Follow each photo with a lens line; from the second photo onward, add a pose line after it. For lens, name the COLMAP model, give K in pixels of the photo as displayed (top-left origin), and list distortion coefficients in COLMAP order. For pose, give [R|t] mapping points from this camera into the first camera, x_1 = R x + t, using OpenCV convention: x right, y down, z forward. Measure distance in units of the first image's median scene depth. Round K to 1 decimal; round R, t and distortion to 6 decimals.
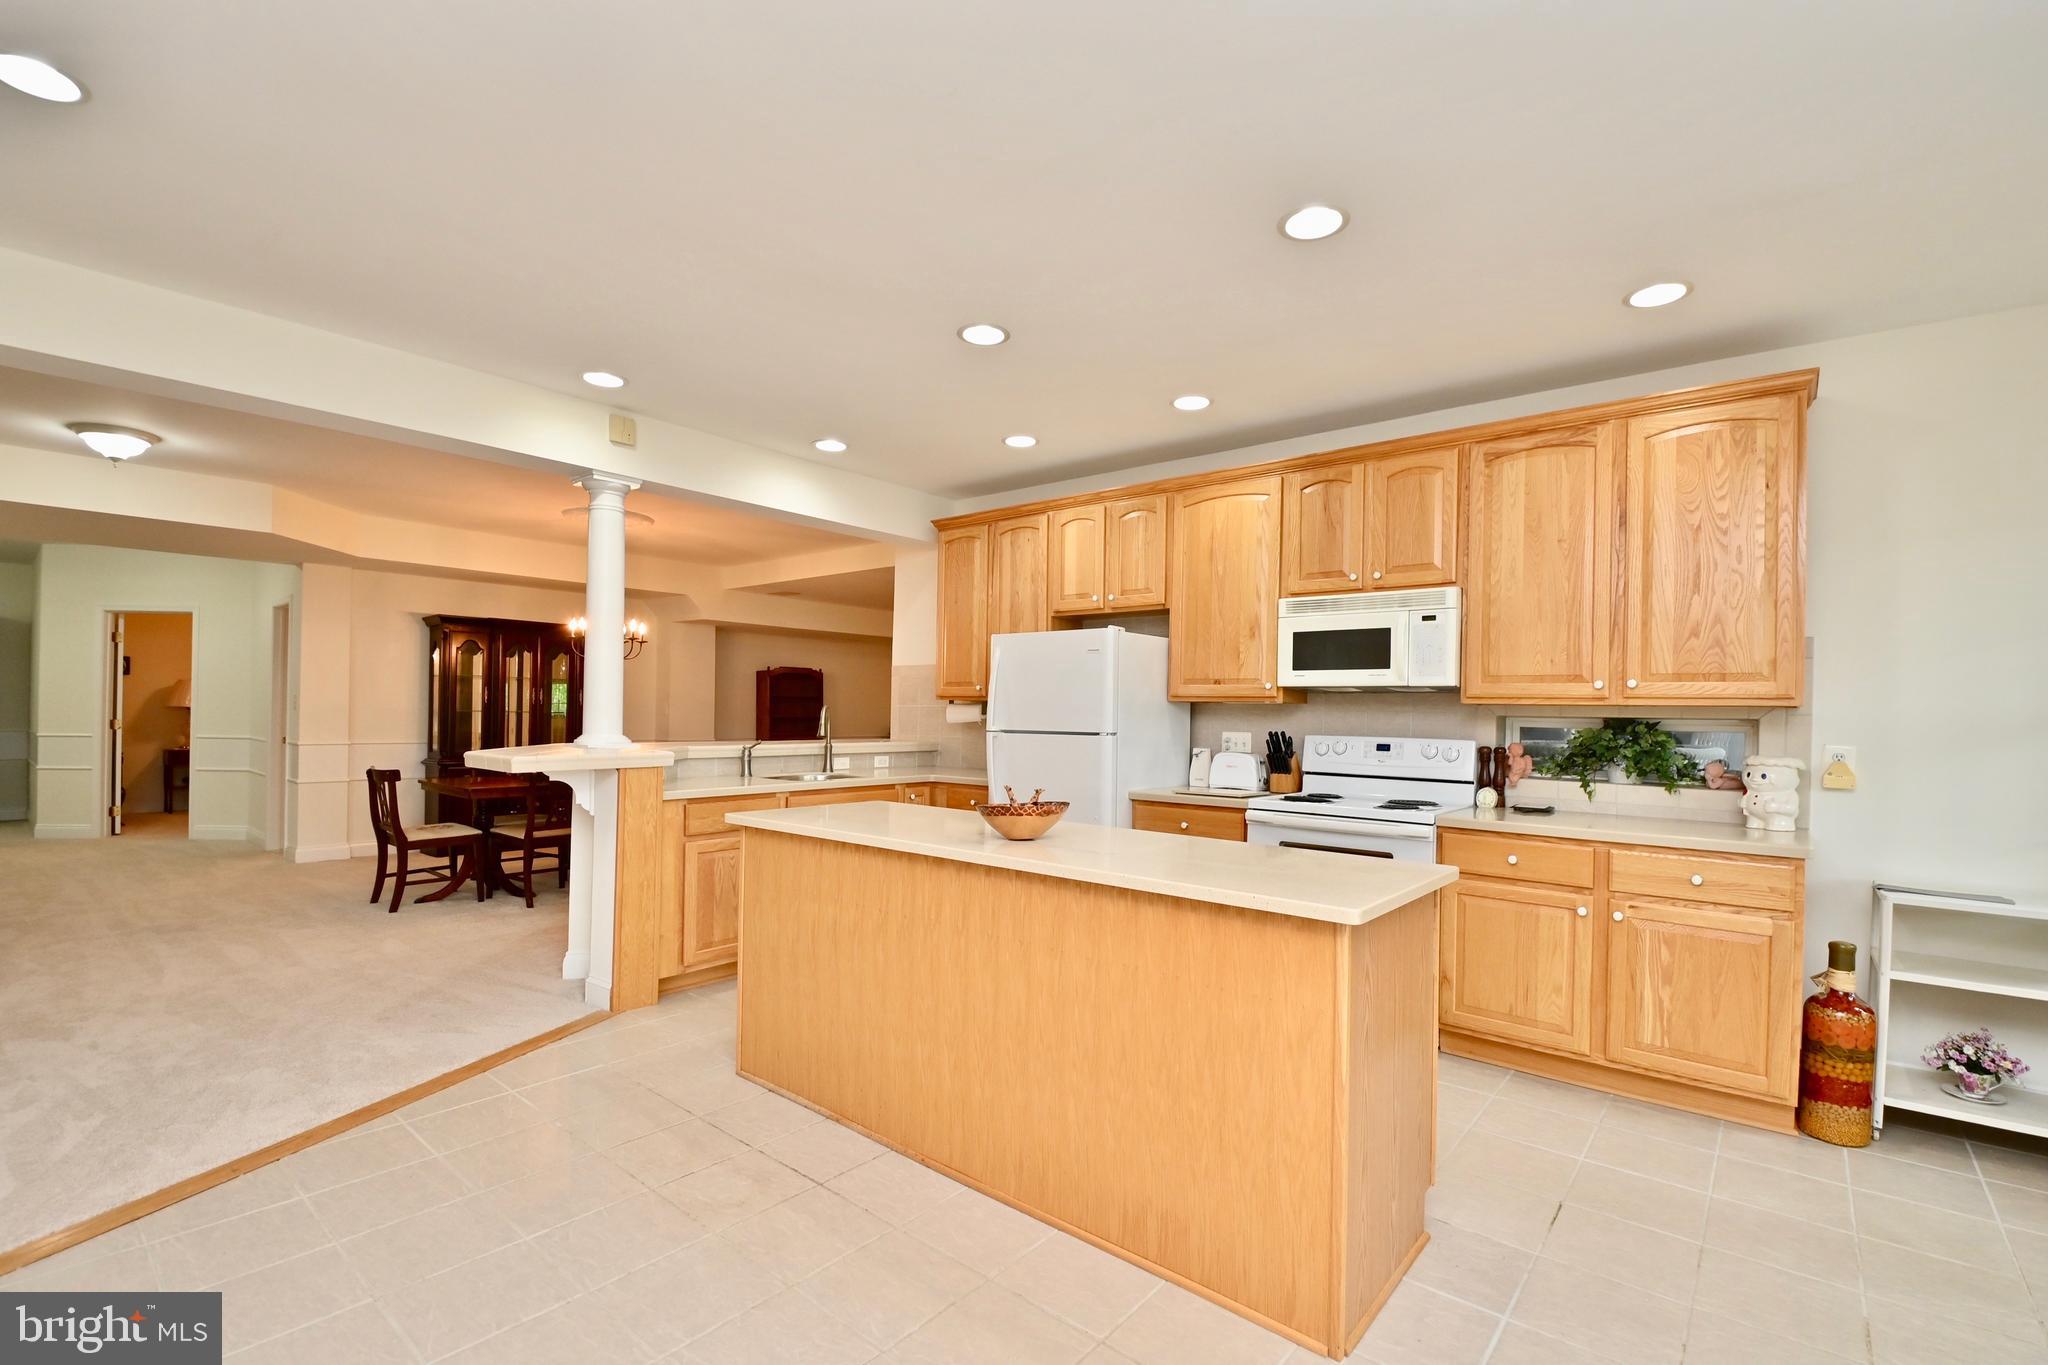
lens RADIAL K [[902.7, 0, 1036.1], [0, 902.7, 708.7], [0, 0, 1]] dist [0.017979, -0.021764]
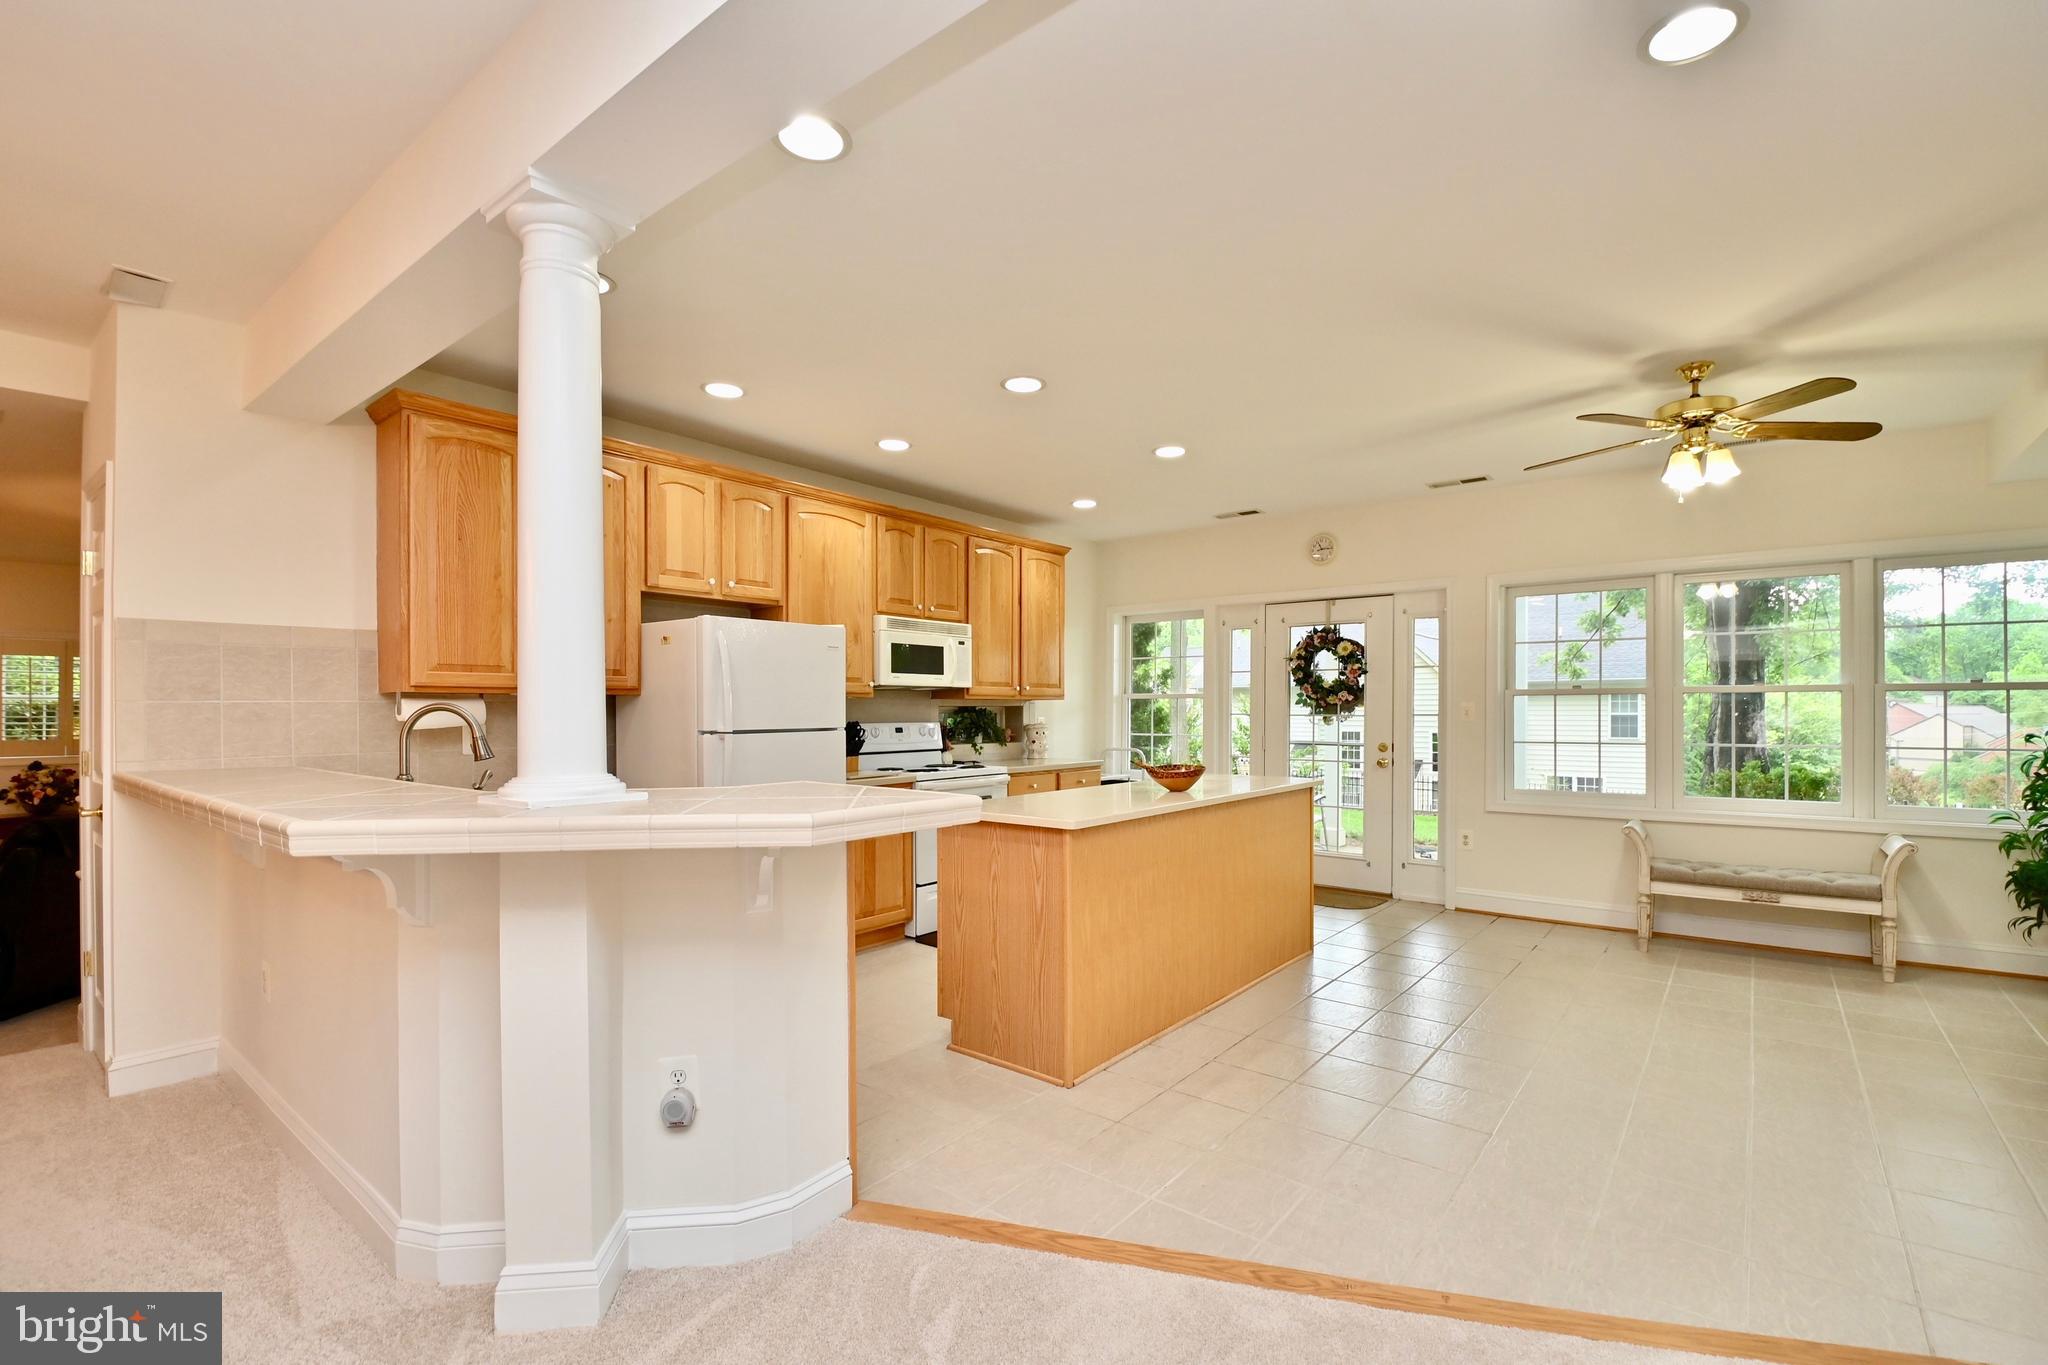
lens RADIAL K [[902.7, 0, 1036.1], [0, 902.7, 708.7], [0, 0, 1]] dist [0.017979, -0.021764]
pose [[-0.019973, -0.018395, 0.999631, -1.025781], [-0.002673, 0.999828, 0.018345, -0.015994], [-0.999797, -0.002306, -0.020019, 0.842184]]
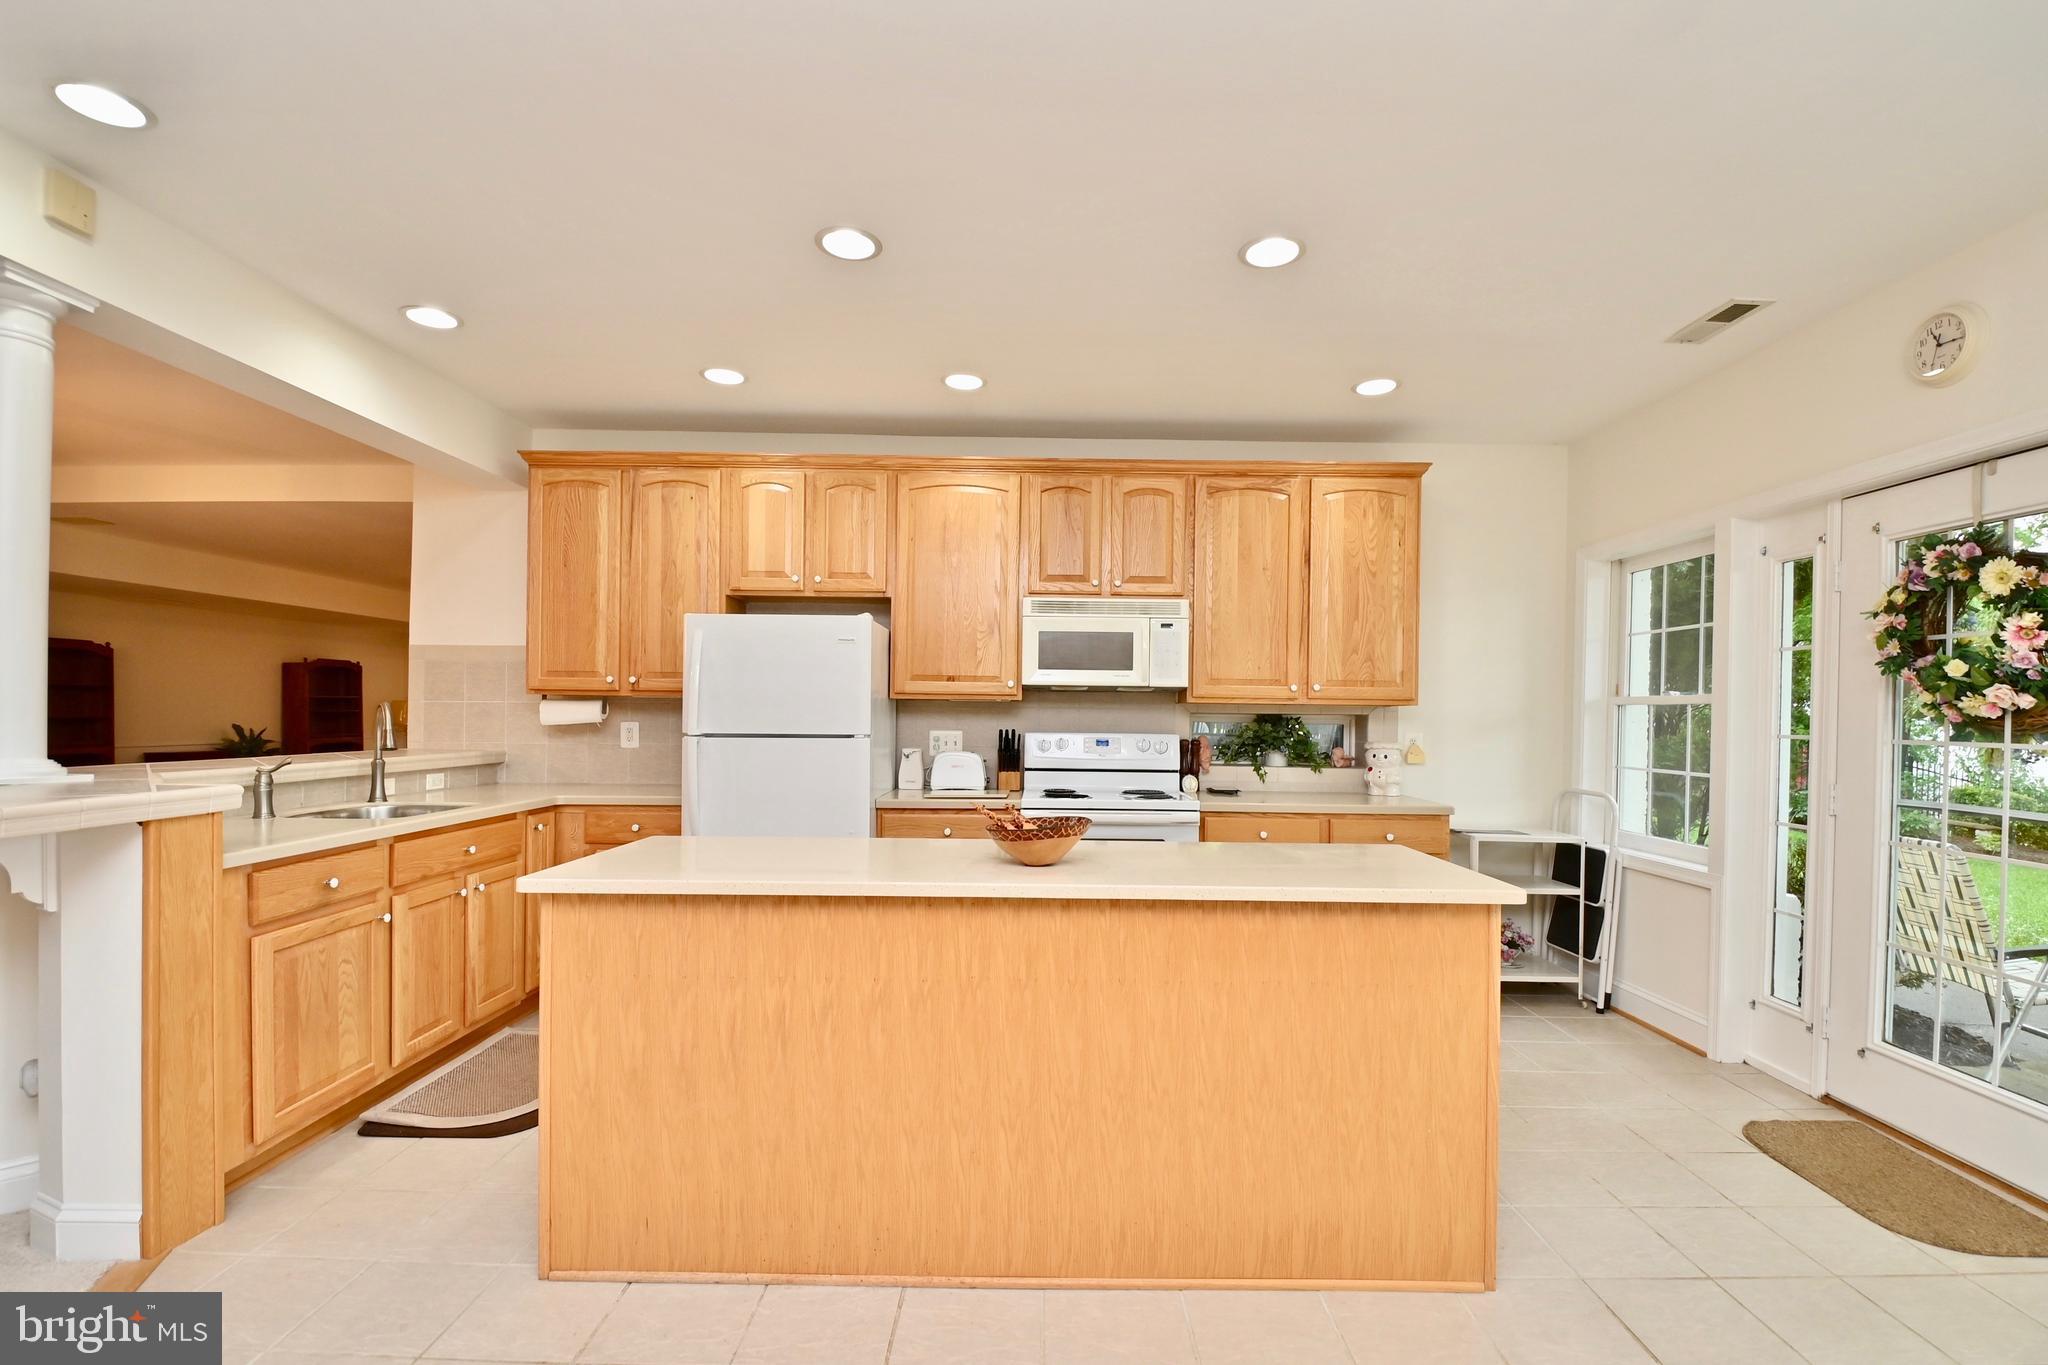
lens RADIAL K [[902.7, 0, 1036.1], [0, 902.7, 708.7], [0, 0, 1]] dist [0.017979, -0.021764]
pose [[0.770857, -0.004212, 0.636995, -0.373130], [-0.001461, 0.999964, 0.008380, -0.006619], [-0.637007, -0.007391, 0.770823, 0.226417]]
